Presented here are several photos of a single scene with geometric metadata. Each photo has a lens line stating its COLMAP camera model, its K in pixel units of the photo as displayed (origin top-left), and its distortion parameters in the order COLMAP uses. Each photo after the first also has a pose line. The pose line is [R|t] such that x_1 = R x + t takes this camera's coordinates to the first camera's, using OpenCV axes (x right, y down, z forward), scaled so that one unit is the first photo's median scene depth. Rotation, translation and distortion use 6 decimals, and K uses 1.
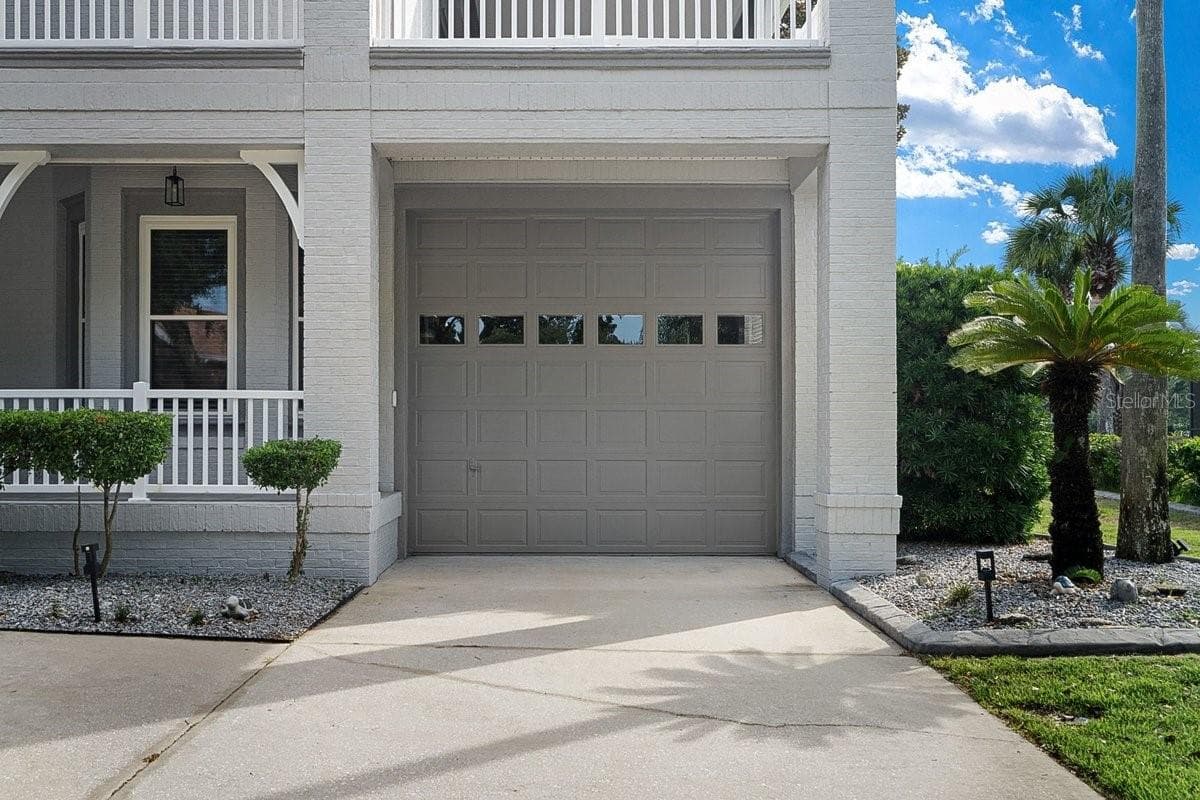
lens RADIAL K [[1040.8, 0, 600.0], [0, 1040.8, 400.0], [0, 0, 1]] dist [0.051063, -0.001974]
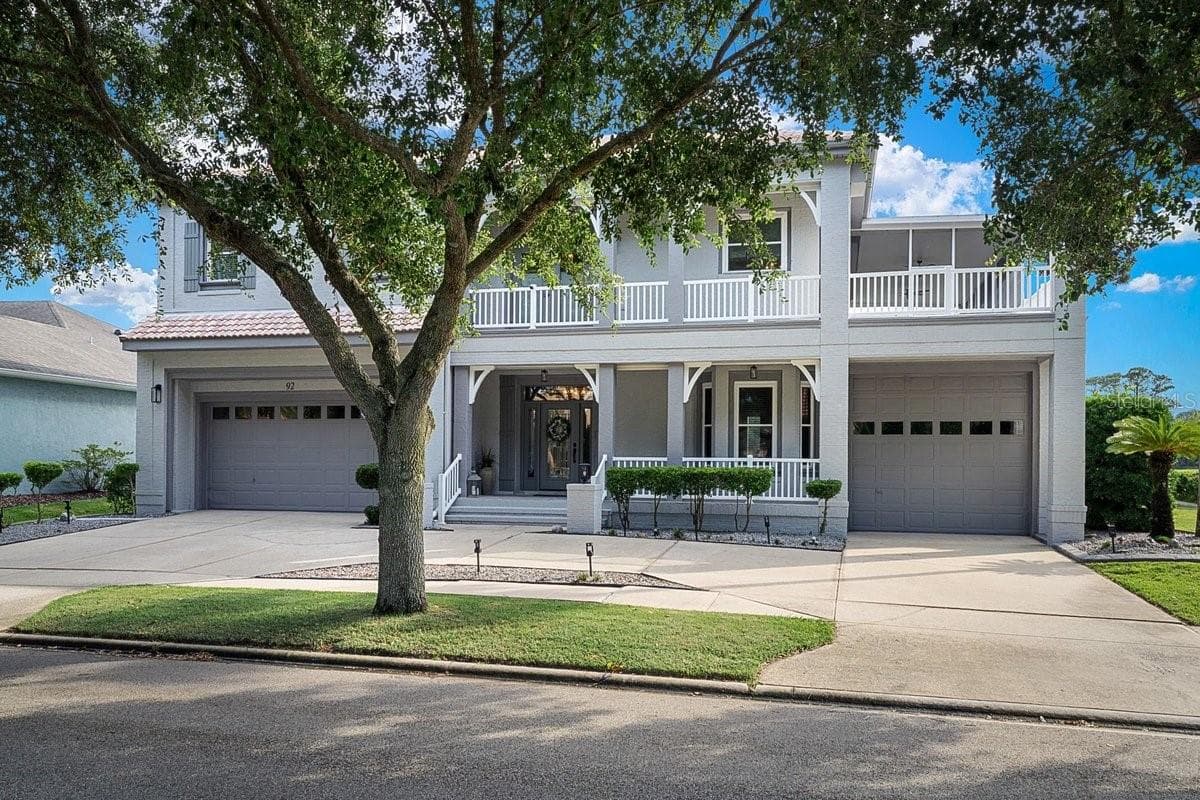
lens RADIAL K [[1007.7, 0, 595.9], [0, 1007.7, 448.2], [0, 0, 1]] dist [0.046070, -0.056172]
pose [[0.969633, 0.003159, -0.244545, -0.213100], [0.002914, 0.999696, 0.024471, -0.094831], [0.244548, -0.024441, 0.969329, -1.425571]]
